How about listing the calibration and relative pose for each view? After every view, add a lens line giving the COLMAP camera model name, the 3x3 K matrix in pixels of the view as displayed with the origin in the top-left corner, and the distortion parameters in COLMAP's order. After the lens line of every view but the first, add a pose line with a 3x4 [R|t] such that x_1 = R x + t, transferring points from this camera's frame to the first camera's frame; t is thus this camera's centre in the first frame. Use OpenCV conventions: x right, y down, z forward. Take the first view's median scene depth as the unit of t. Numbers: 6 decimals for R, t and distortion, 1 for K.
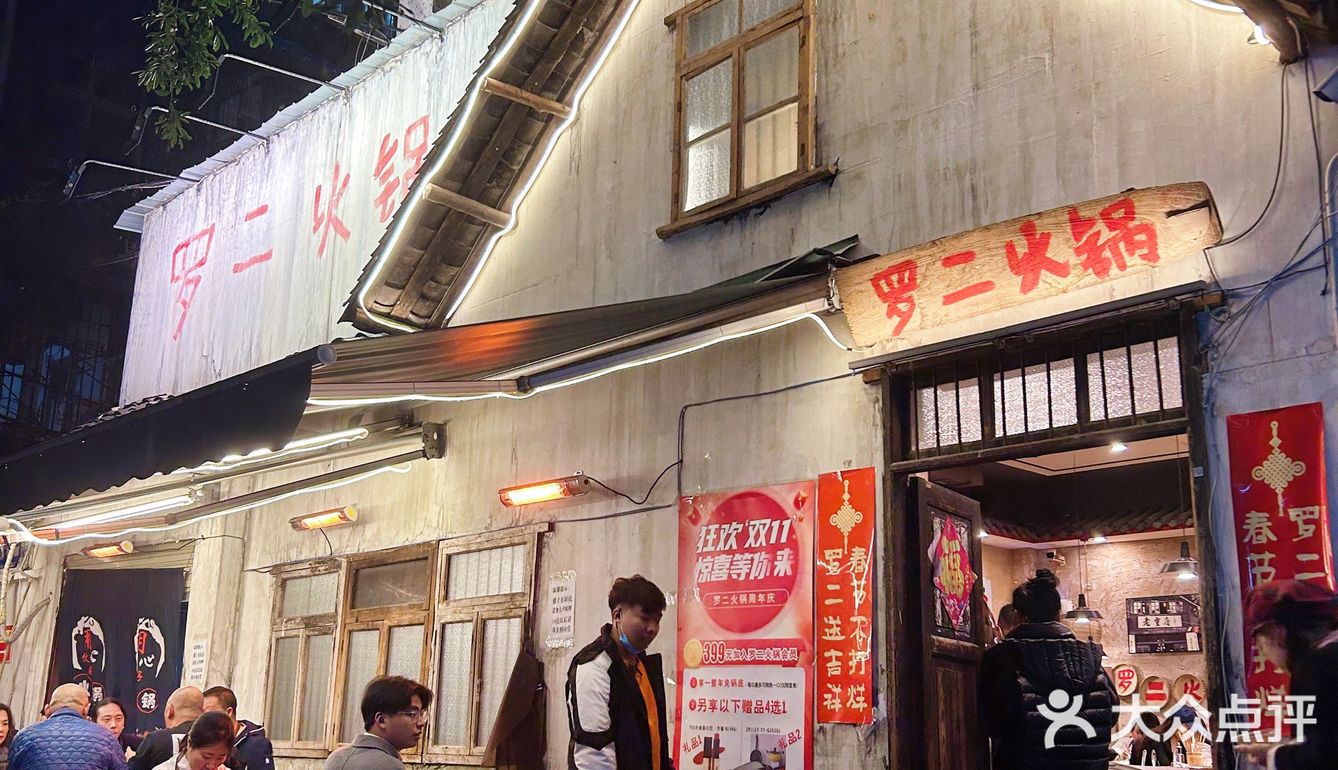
lens RADIAL K [[1382.1, 0, 669.0], [0, 1382.1, 385.0], [0, 0, 1]] dist [0.025829, -0.023956]
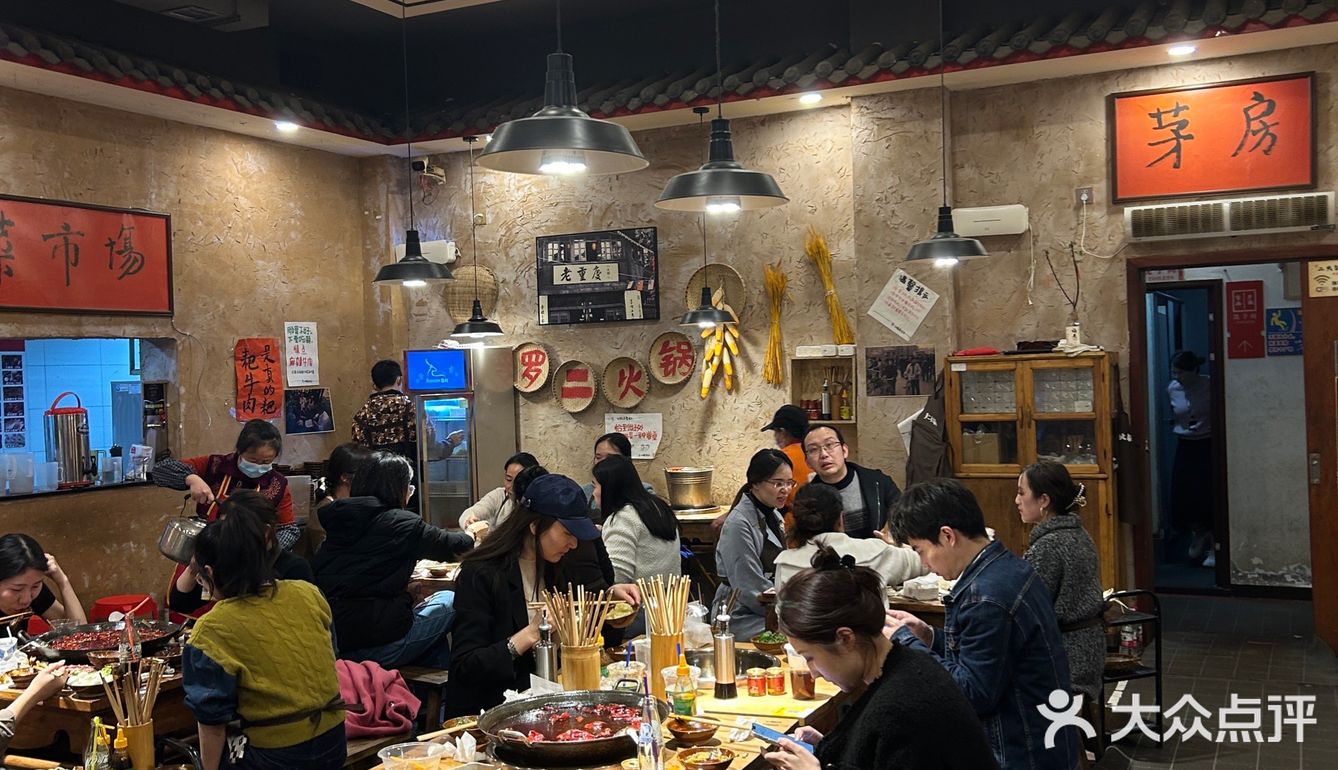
lens RADIAL K [[1382.1, 0, 669.0], [0, 1382.1, 385.0], [0, 0, 1]] dist [0.025829, -0.023956]
pose [[0.935805, -0.050141, 0.348934, 0.170874], [-0.040724, 0.967829, 0.248292, 0.064371], [-0.350157, -0.246563, 0.903657, 0.418534]]
